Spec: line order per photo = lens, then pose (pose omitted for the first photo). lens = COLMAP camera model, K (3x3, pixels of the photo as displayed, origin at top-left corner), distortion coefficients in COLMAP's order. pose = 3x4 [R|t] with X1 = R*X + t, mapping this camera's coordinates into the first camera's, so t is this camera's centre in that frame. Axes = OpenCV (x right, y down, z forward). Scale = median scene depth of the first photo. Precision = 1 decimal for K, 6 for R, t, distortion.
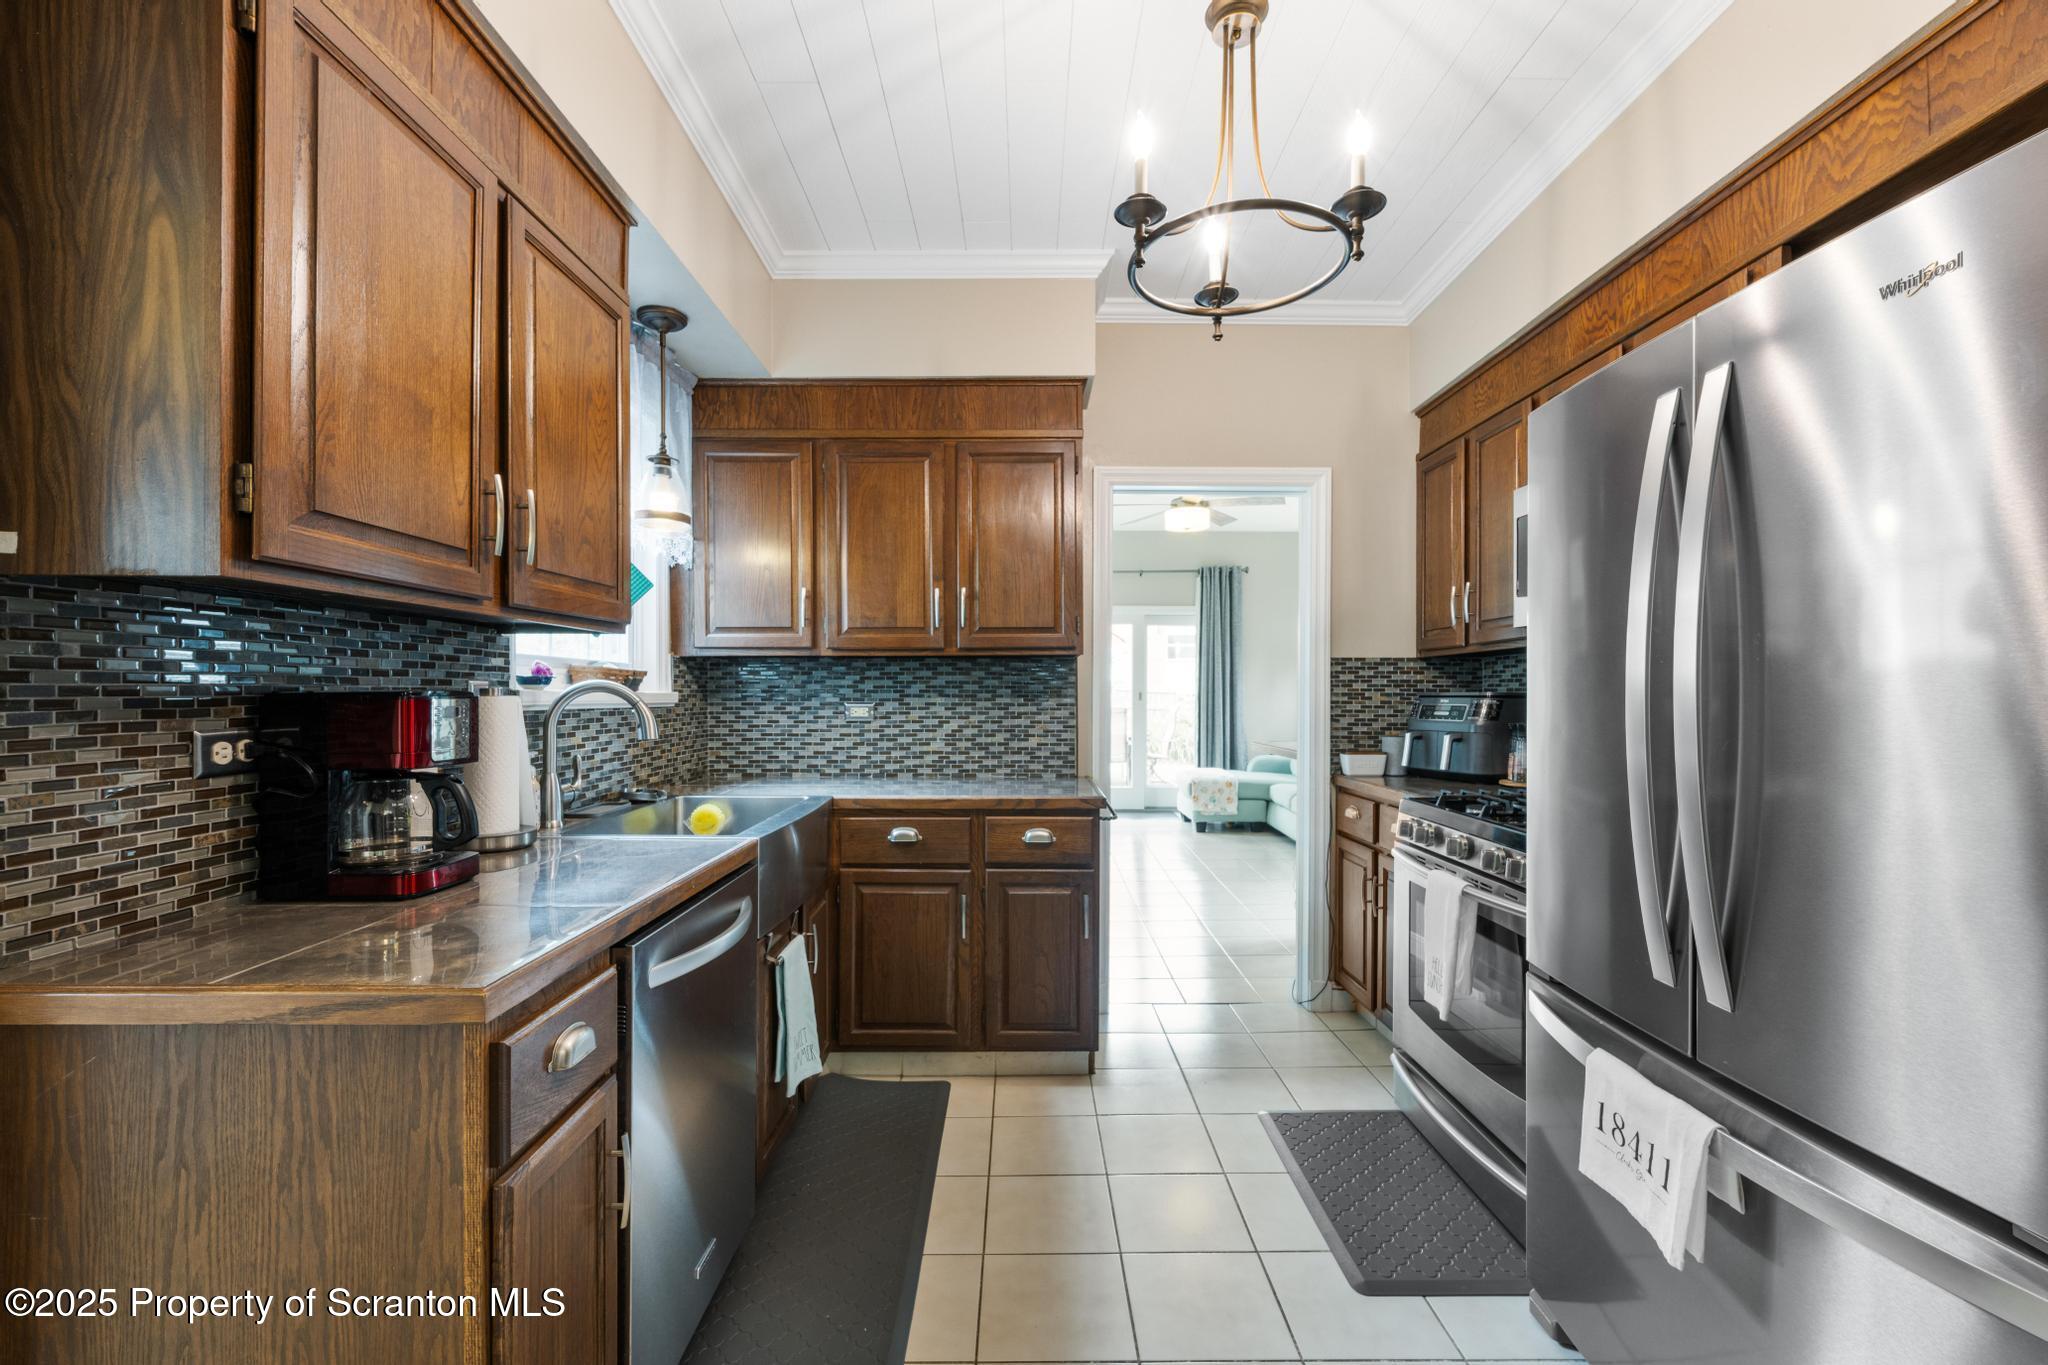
lens RADIAL K [[863.3, 0, 1030.6], [0, 863.3, 692.6], [0, 0, 1]] dist [0.003436, 0.000337]
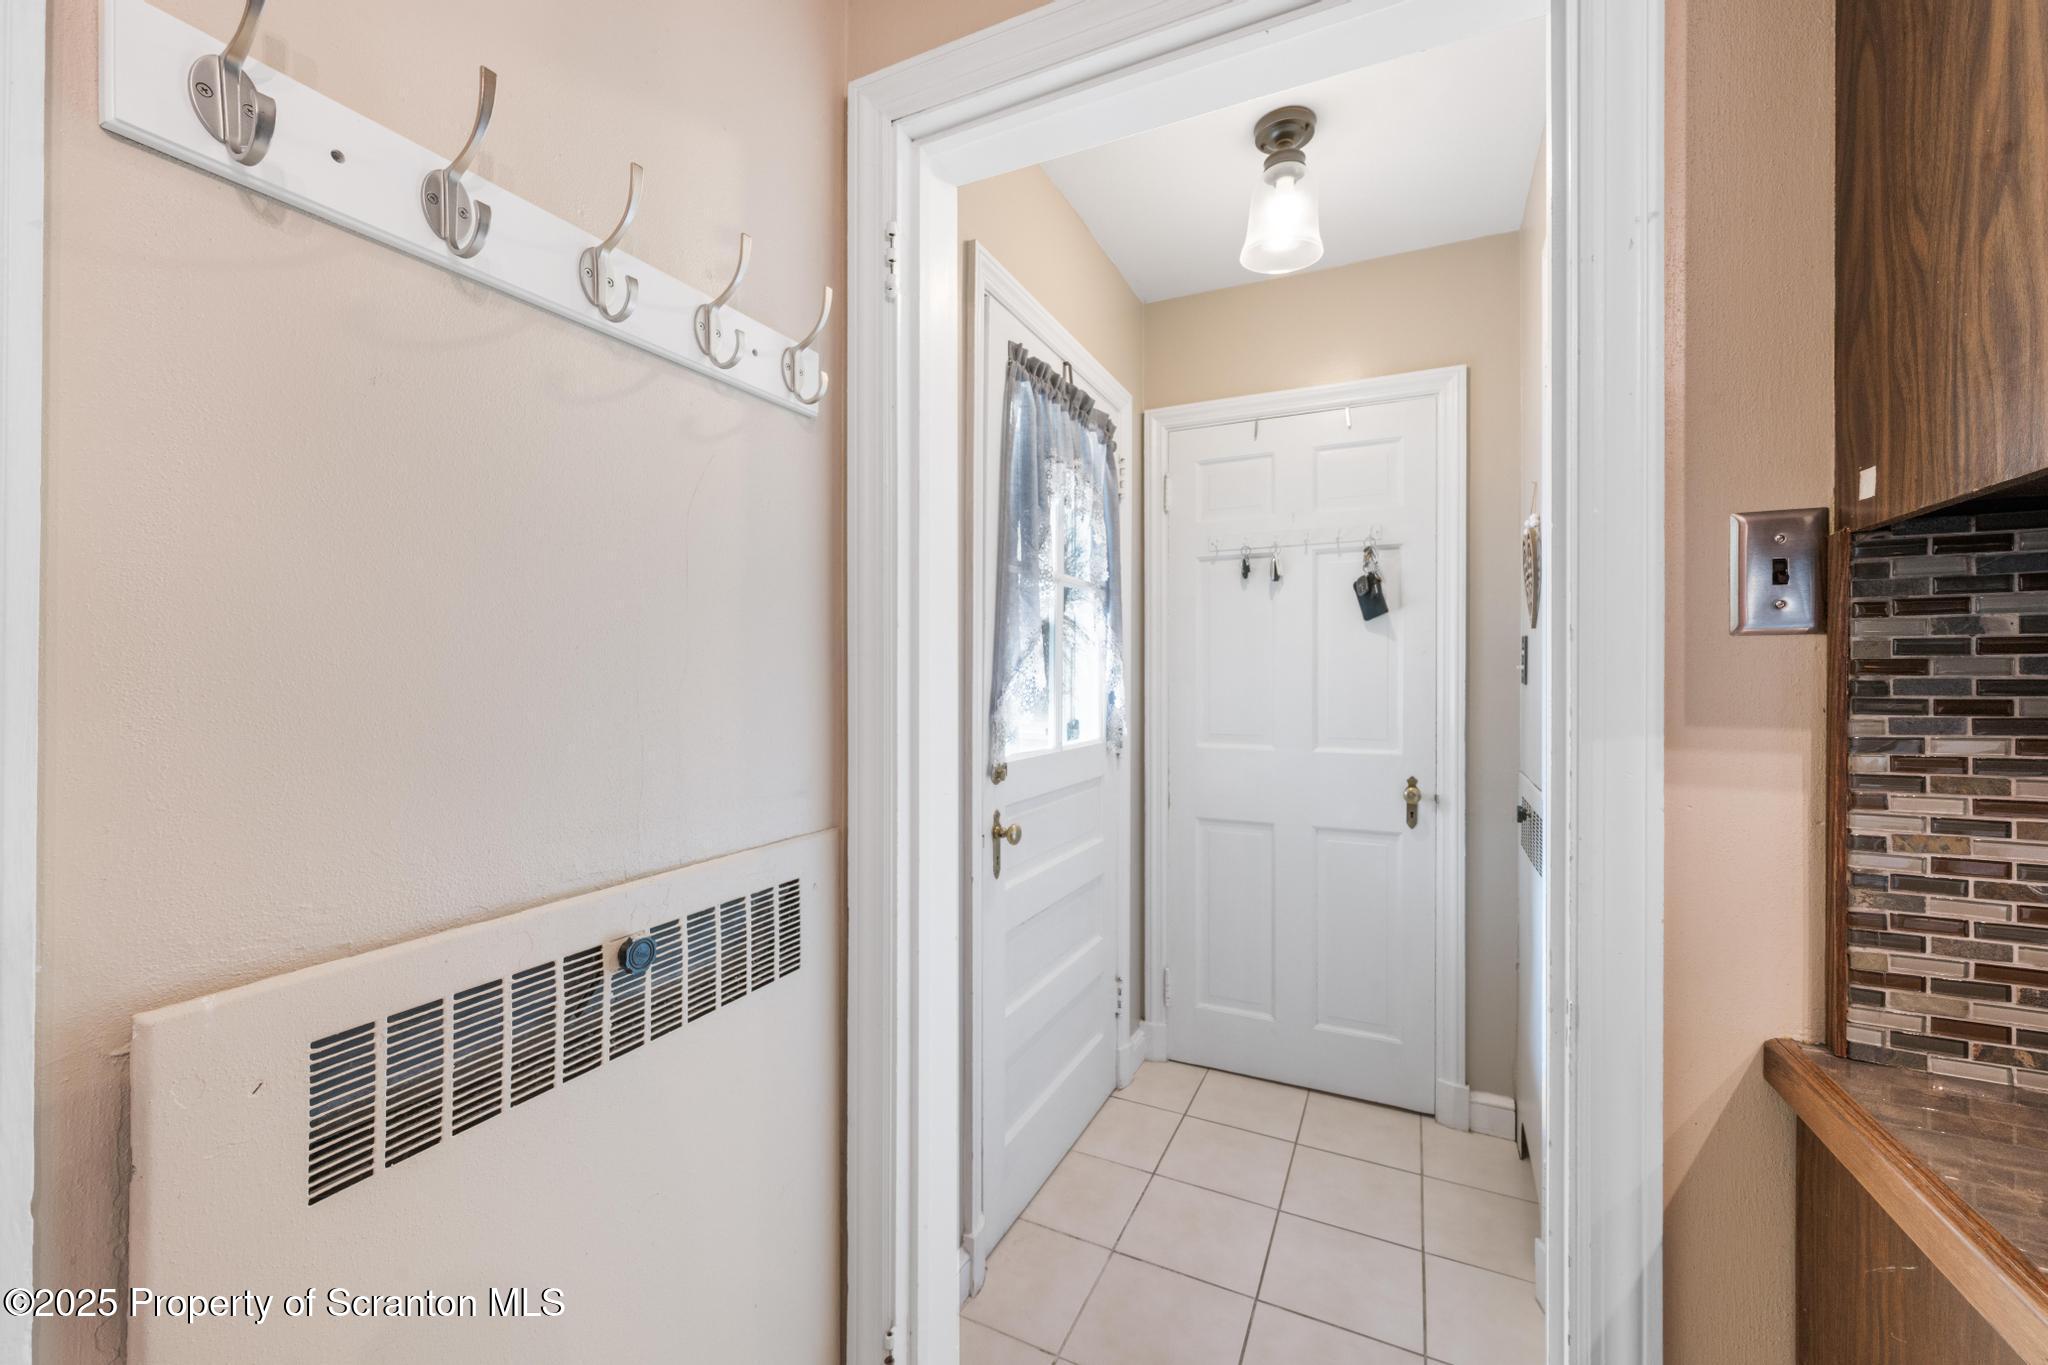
lens RADIAL K [[803.0, 0, 1036.4], [0, 803.0, 682.1], [0, 0, 1]] dist [0.000888, 0.000085]
pose [[-0.442864, -0.003605, -0.896581, -0.088039], [-0.002508, 0.999993, -0.002782, -0.000693], [0.896585, 0.001016, -0.442870, 0.224891]]
